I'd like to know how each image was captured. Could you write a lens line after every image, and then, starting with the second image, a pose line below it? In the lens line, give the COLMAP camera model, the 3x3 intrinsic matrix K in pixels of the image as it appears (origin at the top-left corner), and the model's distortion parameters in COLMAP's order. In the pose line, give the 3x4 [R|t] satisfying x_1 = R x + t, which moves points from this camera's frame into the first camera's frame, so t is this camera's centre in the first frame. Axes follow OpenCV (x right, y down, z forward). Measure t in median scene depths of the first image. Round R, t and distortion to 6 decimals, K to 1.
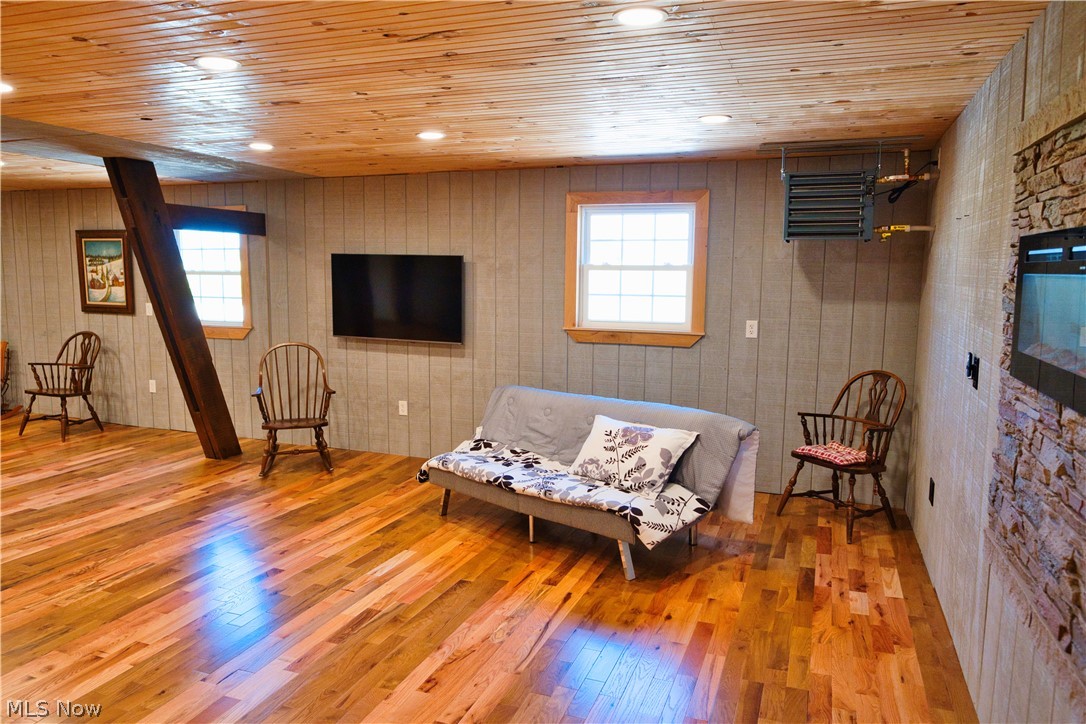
lens RADIAL K [[768.6, 0, 522.8], [0, 768.6, 361.0], [0, 0, 1]] dist [-0.005617, -0.003249]
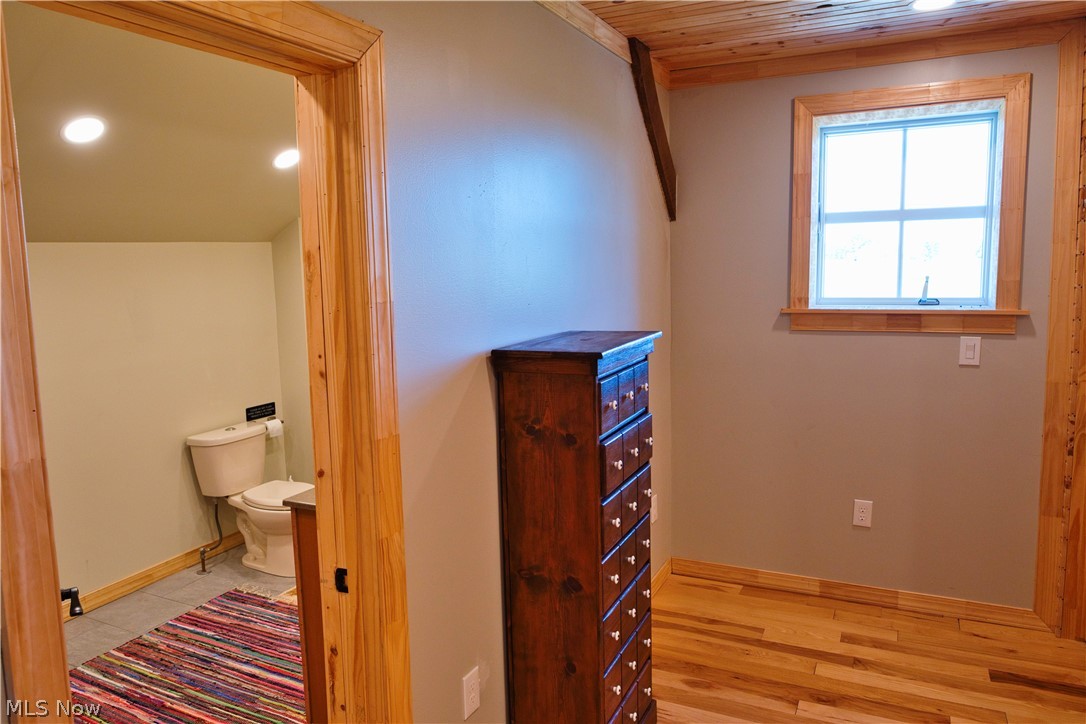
lens RADIAL K [[768.6, 0, 541.7], [0, 768.6, 360.8], [0, 0, 1]] dist [-0.005617, -0.003249]
pose [[0.996783, -0.012691, -0.079142, -0.128804], [0.013528, 0.999858, 0.010043, -0.008078], [0.079004, -0.011081, 0.996813, 0.359846]]
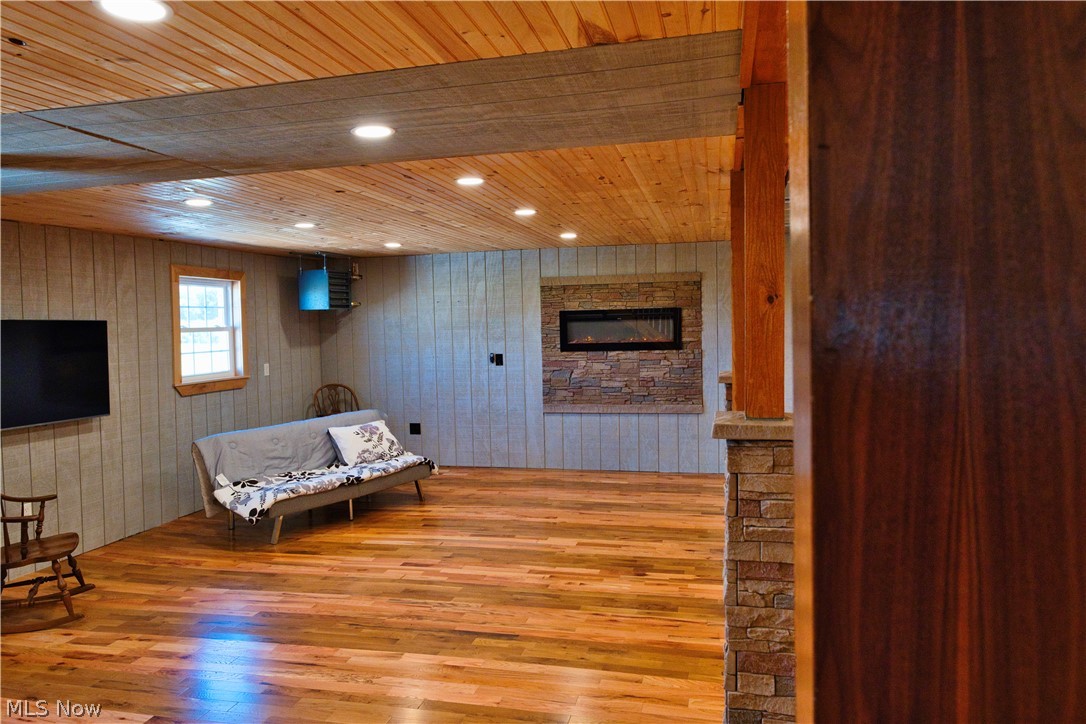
lens RADIAL K [[768.6, 0, 533.6], [0, 768.6, 361.1], [0, 0, 1]] dist [-0.005617, -0.003249]
pose [[-0.125544, -0.054319, 0.990600, -1.299507], [0.144058, 0.986919, 0.072374, -0.097407], [-0.981573, 0.151790, -0.116076, 0.728679]]
